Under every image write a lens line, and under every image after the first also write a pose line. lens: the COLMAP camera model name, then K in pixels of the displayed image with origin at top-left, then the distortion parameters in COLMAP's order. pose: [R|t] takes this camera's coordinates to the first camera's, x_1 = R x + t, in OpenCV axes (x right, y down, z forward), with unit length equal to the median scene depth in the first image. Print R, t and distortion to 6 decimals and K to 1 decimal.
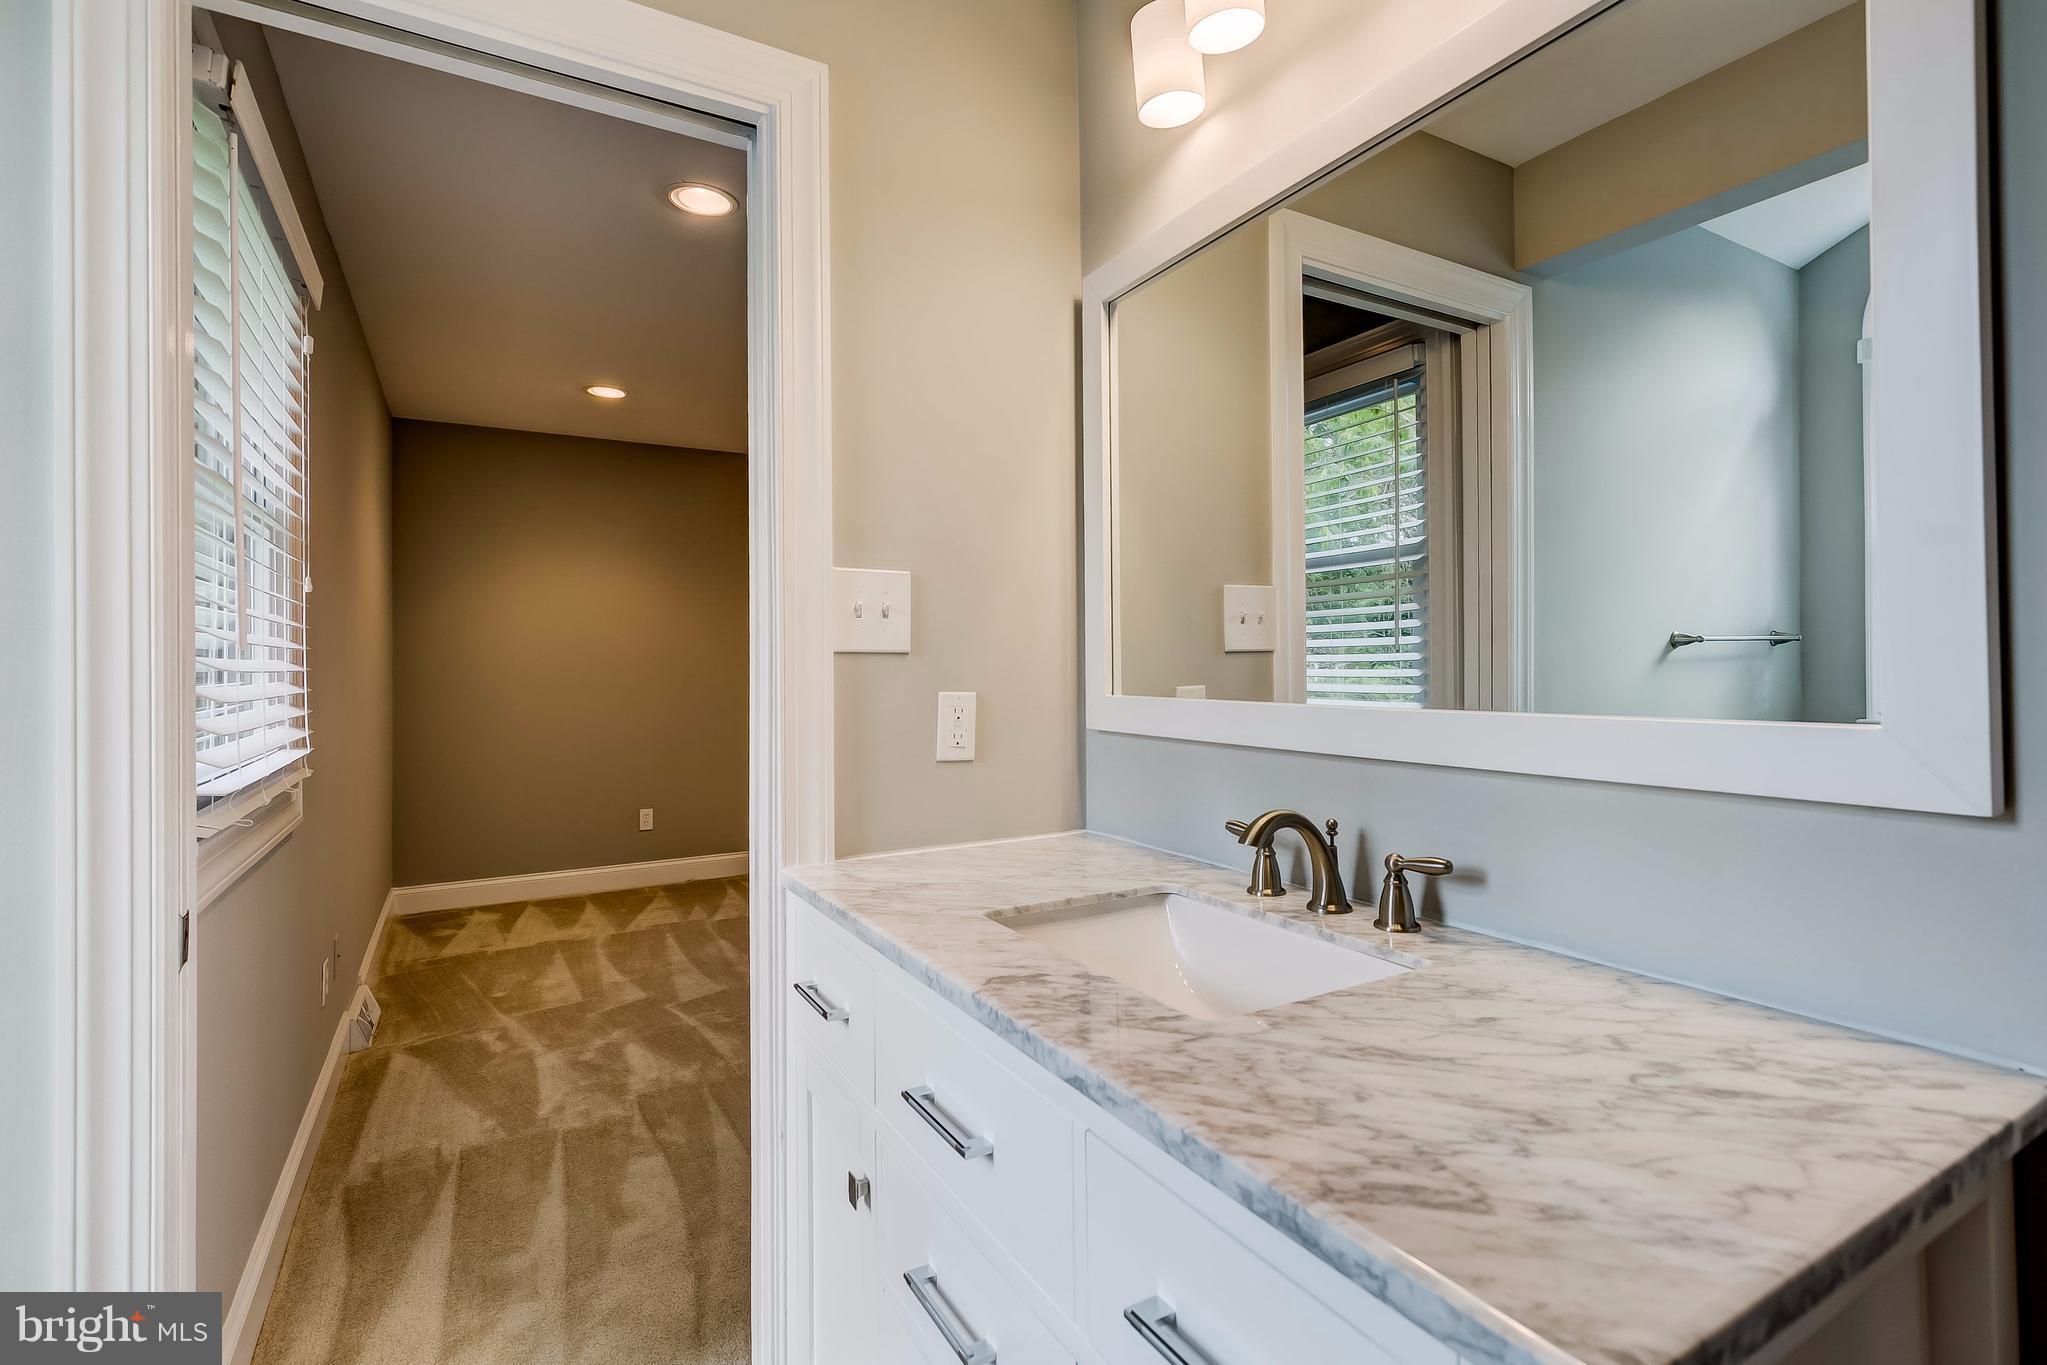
lens RADIAL K [[917.8, 0, 1021.3], [0, 917.8, 670.1], [0, 0, 1]] dist [0.003097, 0.000288]
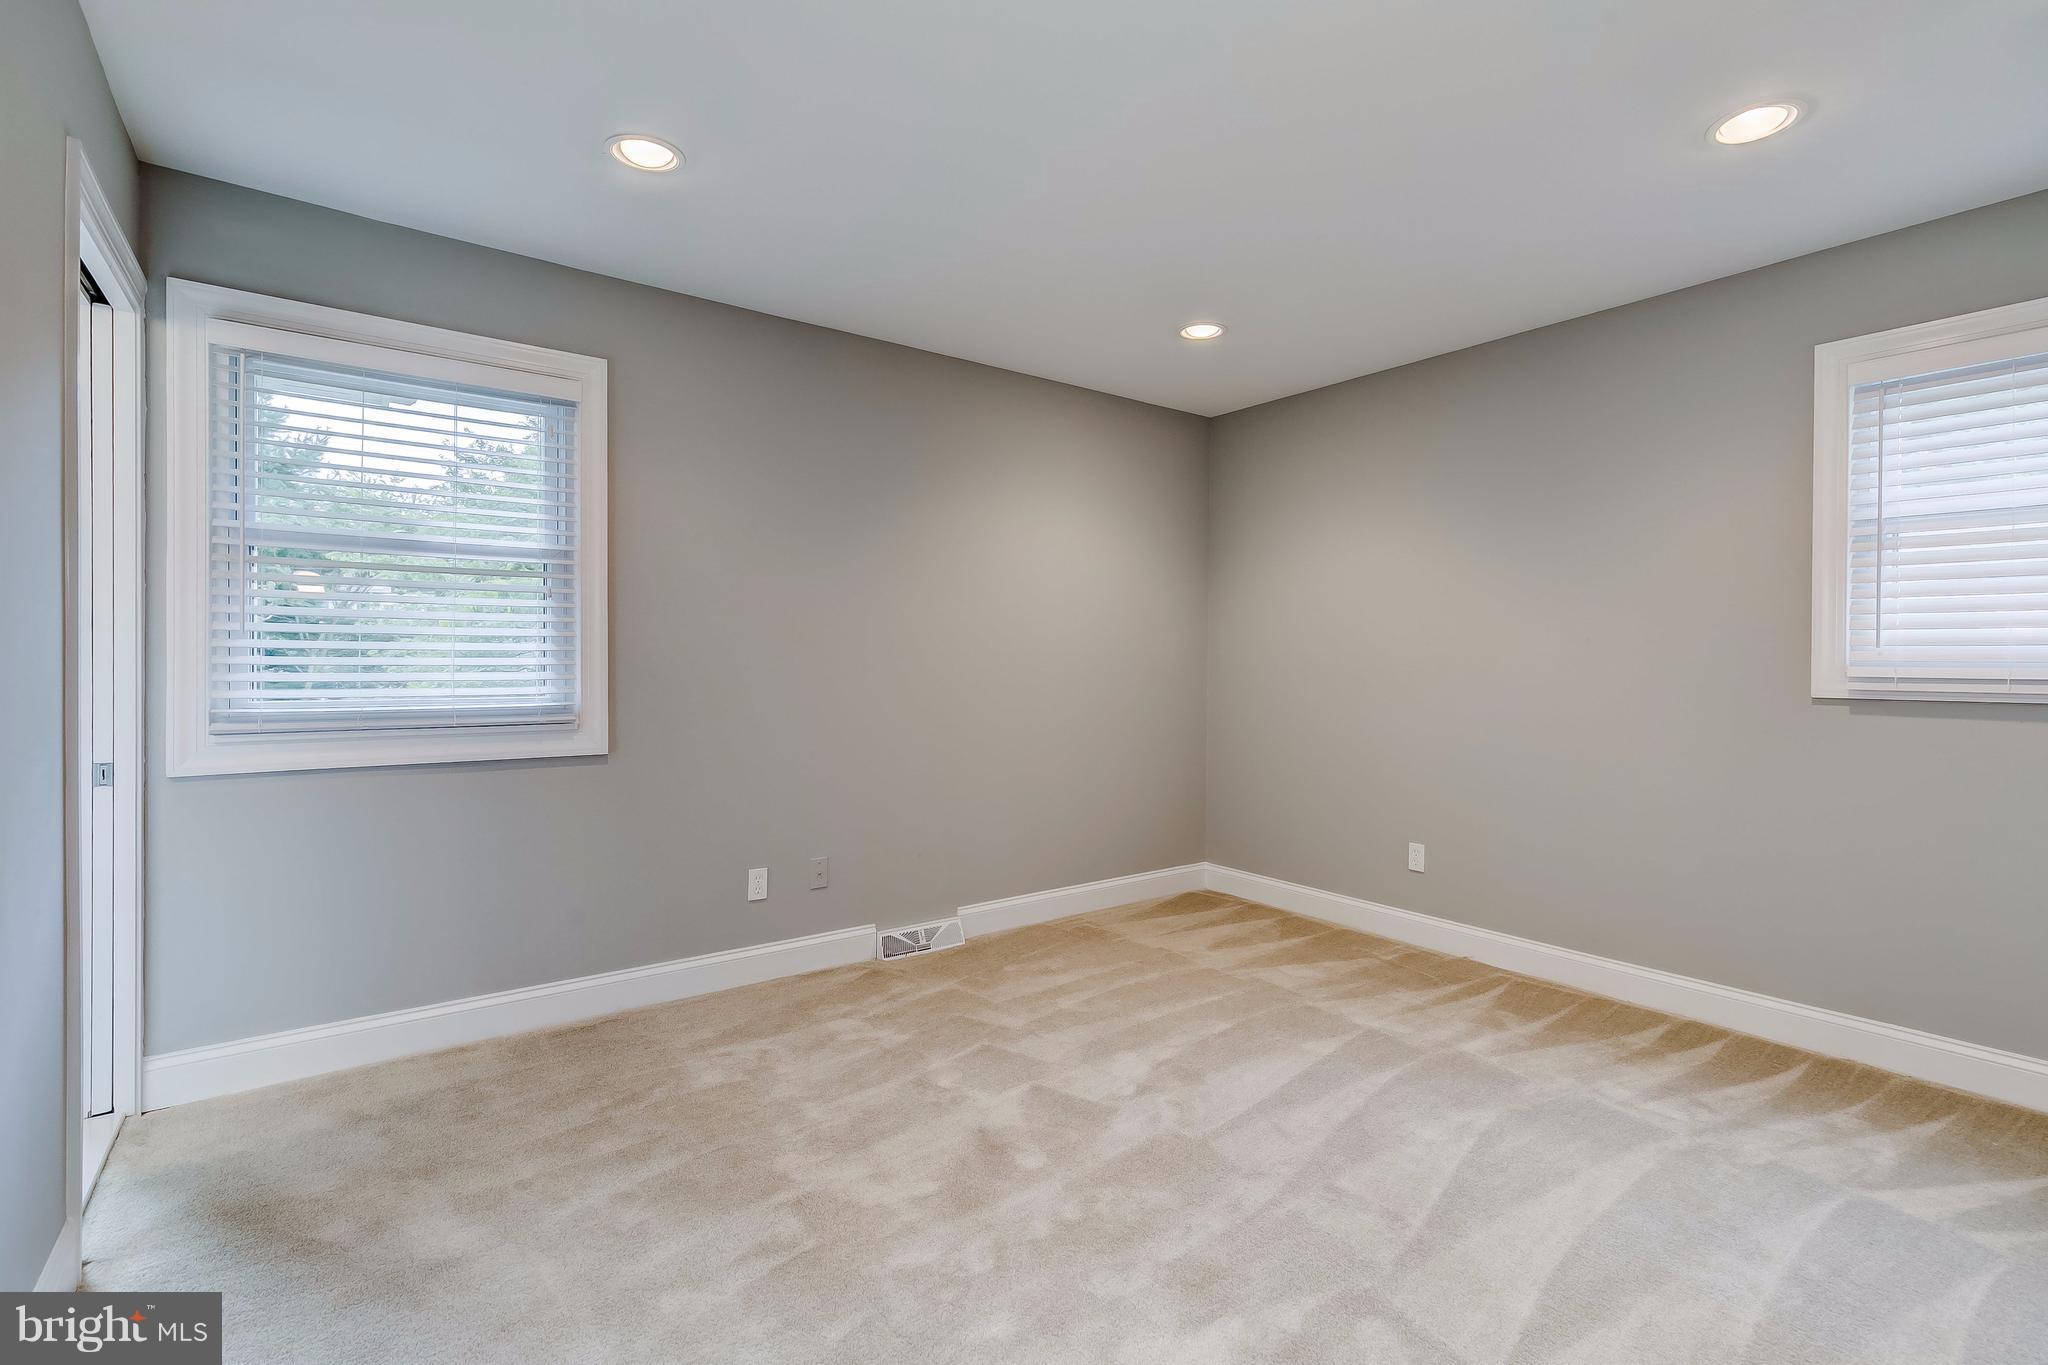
lens RADIAL K [[918.3, 0, 1015.7], [0, 918.3, 669.8], [0, 0, 1]] dist [0.003097, 0.000288]
pose [[0.108652, 0.015495, -0.993959, 0.442816], [-0.009179, 0.999852, 0.014583, 0.002047], [0.994037, 0.007539, 0.108778, 0.874373]]
